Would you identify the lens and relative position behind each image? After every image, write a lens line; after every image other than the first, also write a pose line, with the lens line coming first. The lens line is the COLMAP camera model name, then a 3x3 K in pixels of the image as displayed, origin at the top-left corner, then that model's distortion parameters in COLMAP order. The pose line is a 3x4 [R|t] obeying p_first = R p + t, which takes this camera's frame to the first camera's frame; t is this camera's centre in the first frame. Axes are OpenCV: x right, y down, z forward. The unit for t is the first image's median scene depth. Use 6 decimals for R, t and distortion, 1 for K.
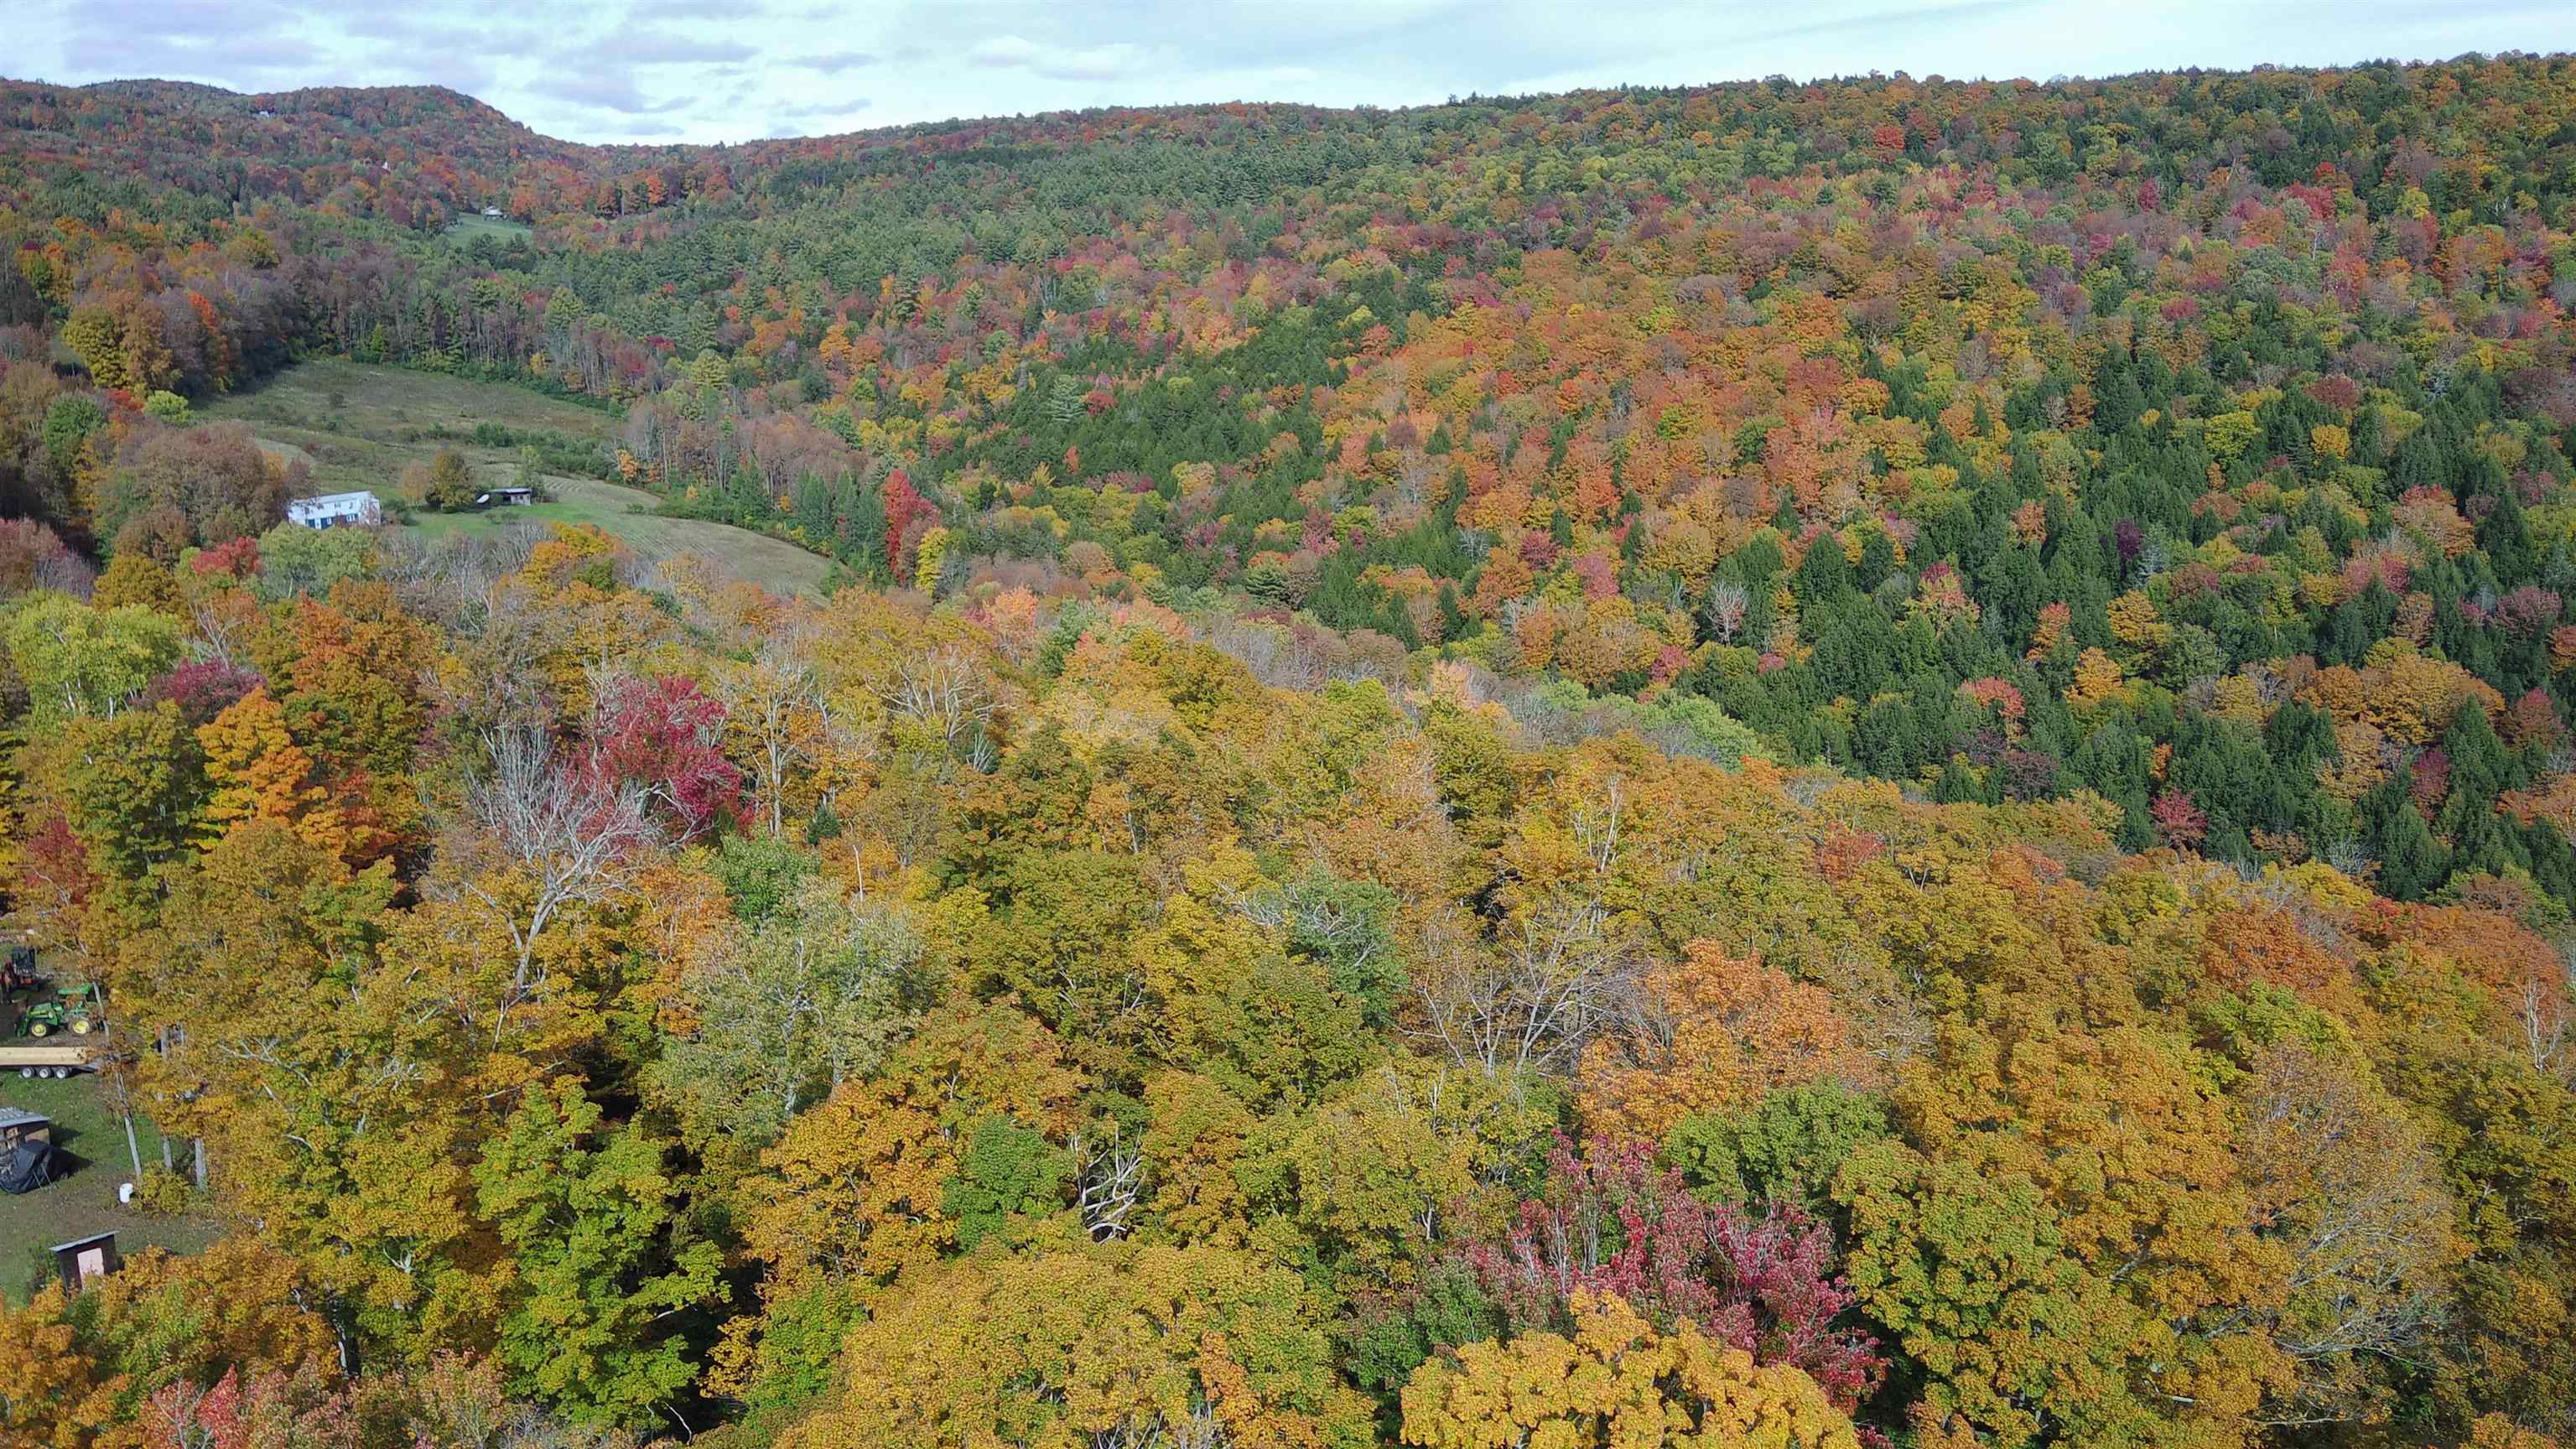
lens RADIAL K [[2129.6, 0, 1284.8], [0, 2129.6, 728.0], [0, 0, 1]] dist [0.130653, -0.218965]
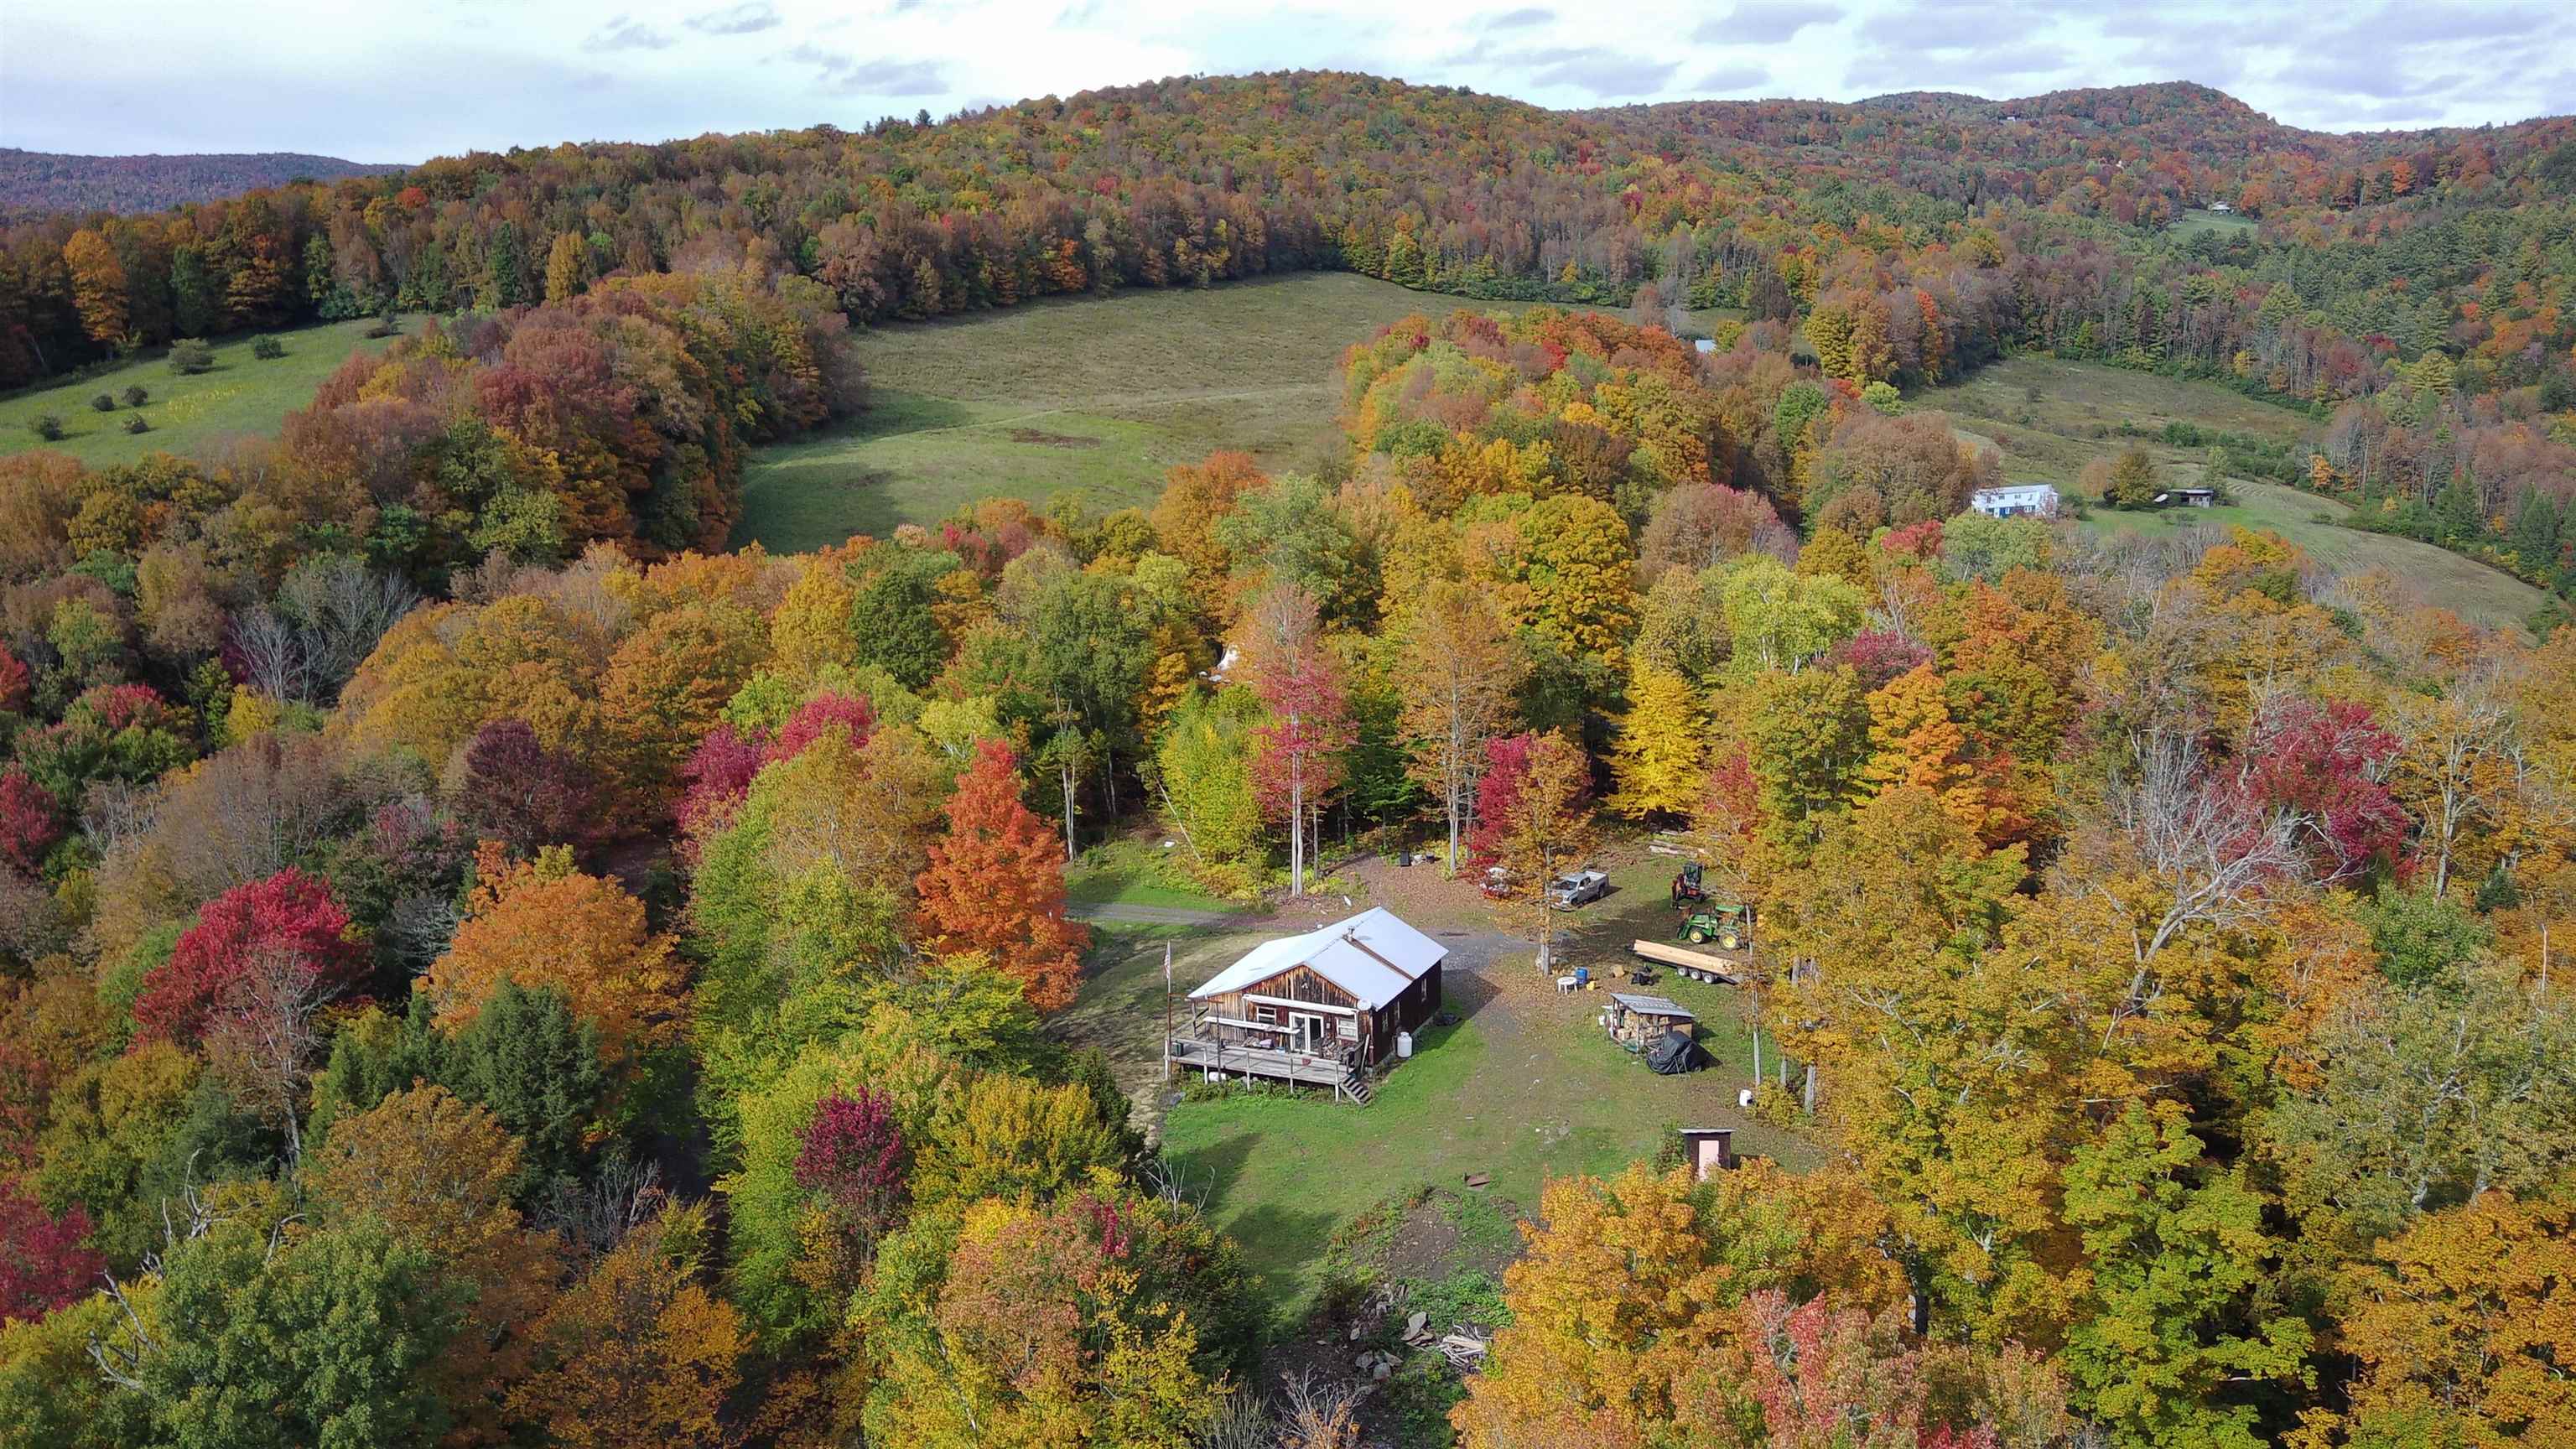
lens RADIAL K [[2129.6, 0, 1284.8], [0, 2129.6, 728.0], [0, 0, 1]] dist [0.130653, -0.218965]
pose [[0.739534, 0.139061, -0.658598, -0.008629], [-0.138358, 0.988939, 0.053451, 0.000269], [0.658746, 0.051594, 0.750594, 0.006982]]
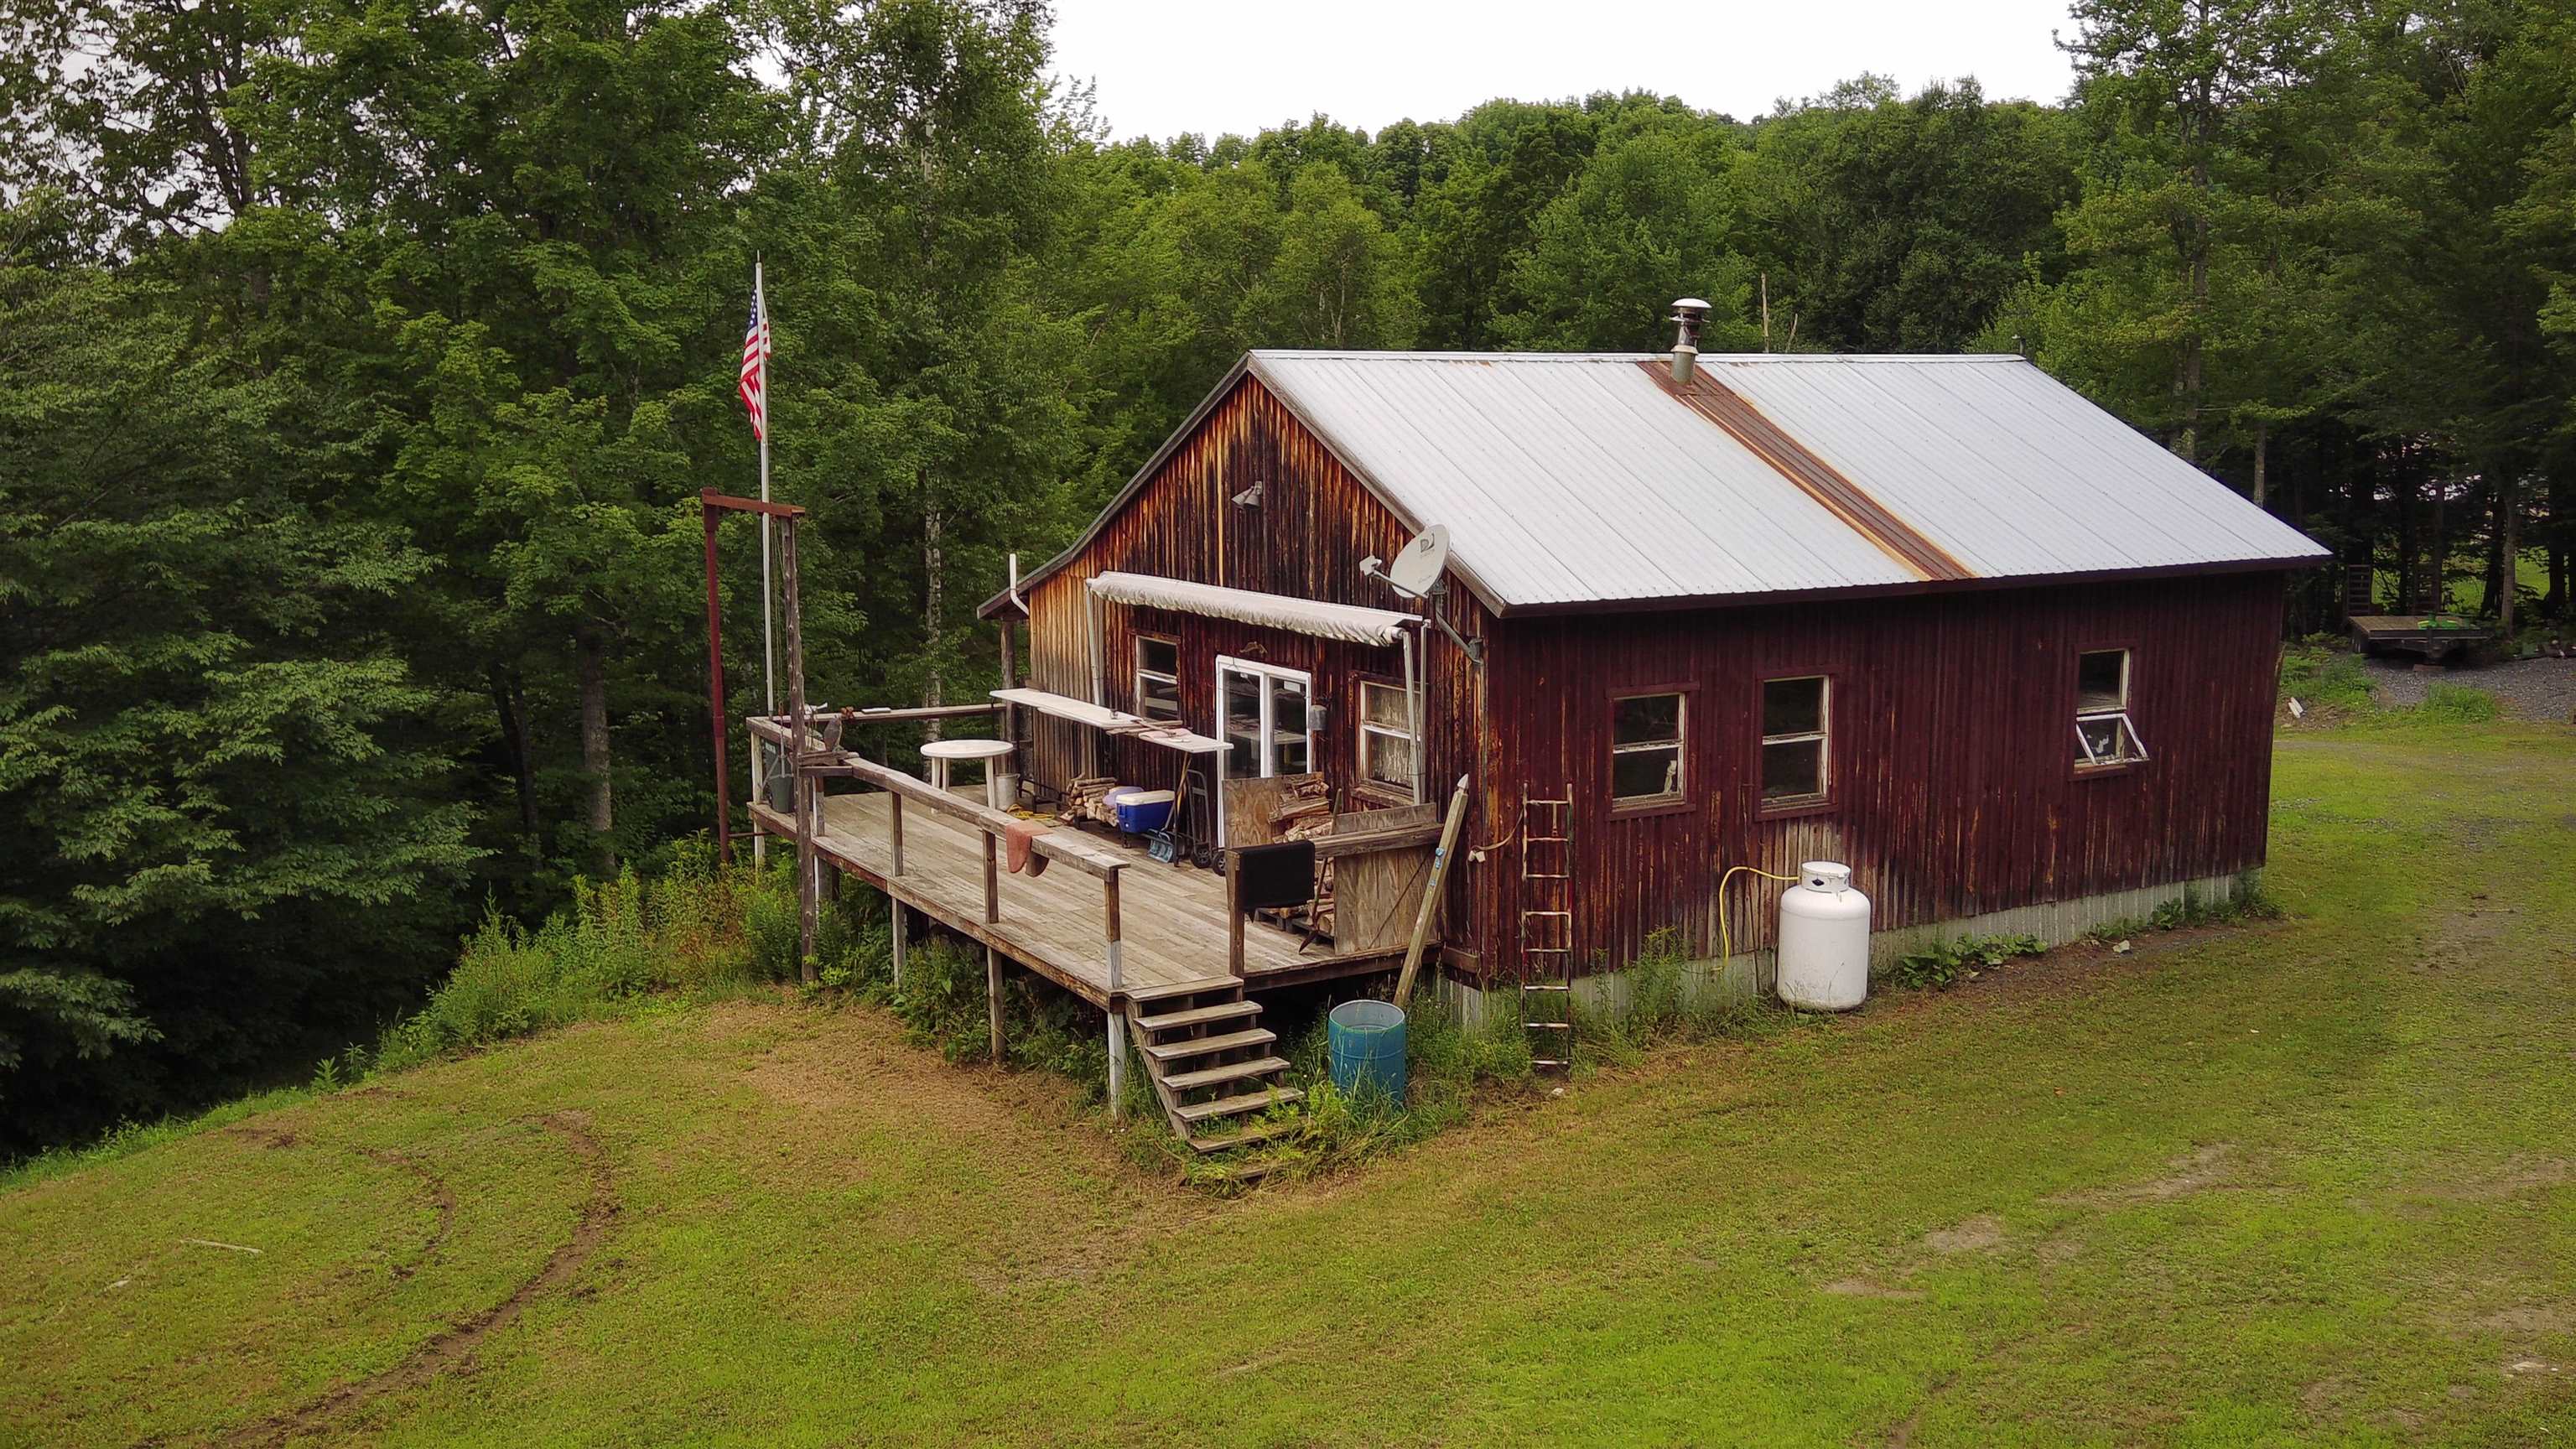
lens RADIAL K [[2129.6, 0, 1284.8], [0, 2129.6, 728.0], [0, 0, 1]] dist [0.130653, -0.218965]
pose [[0.214532, 0.151301, -0.964927, -0.500925], [-0.214672, 0.971076, 0.104537, 0.185860], [0.952834, 0.184716, 0.240807, 0.793384]]
